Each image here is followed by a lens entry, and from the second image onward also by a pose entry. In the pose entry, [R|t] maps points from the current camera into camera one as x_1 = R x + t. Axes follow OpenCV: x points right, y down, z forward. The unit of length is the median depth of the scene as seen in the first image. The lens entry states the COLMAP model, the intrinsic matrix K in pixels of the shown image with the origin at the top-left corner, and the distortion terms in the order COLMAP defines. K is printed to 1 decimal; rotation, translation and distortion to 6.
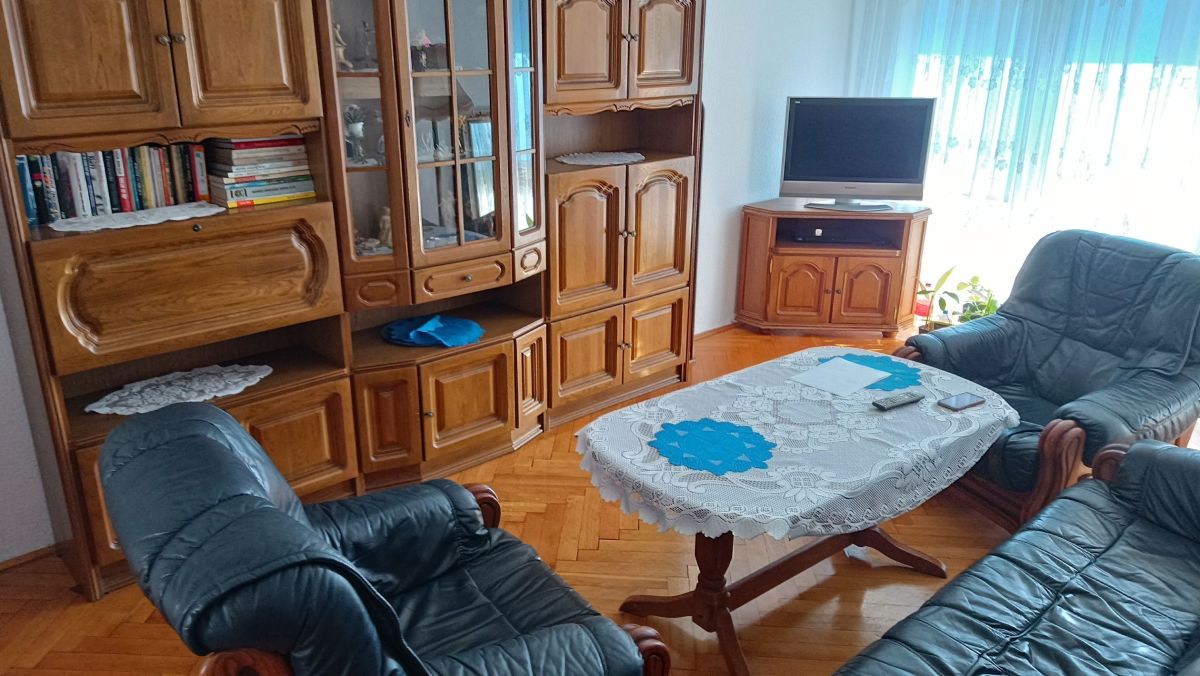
lens RADIAL K [[881.5, 0, 589.4], [0, 881.5, 332.7], [0, 0, 1]] dist [0.126638, -0.194370]
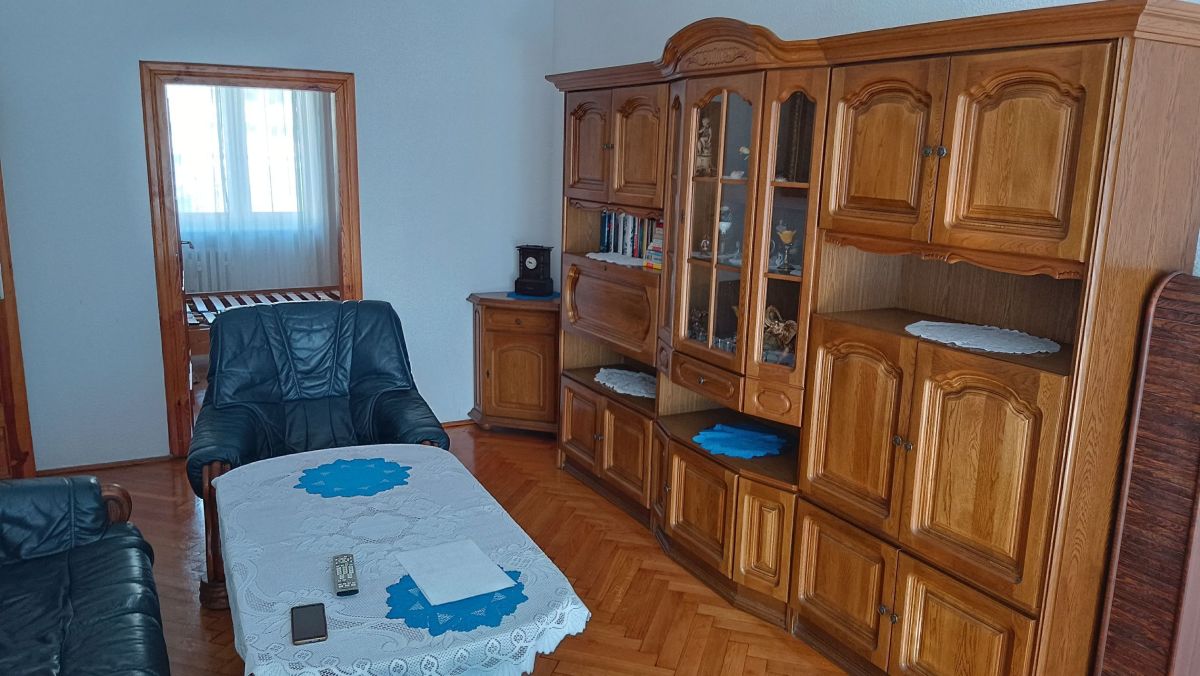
lens RADIAL K [[881.5, 0, 589.4], [0, 881.5, 332.7], [0, 0, 1]] dist [0.126638, -0.194370]
pose [[-0.233425, 0.181564, -0.955273, 0.993391], [-0.341969, 0.904327, 0.255442, -0.382939], [0.910258, 0.386300, -0.149003, 1.217296]]
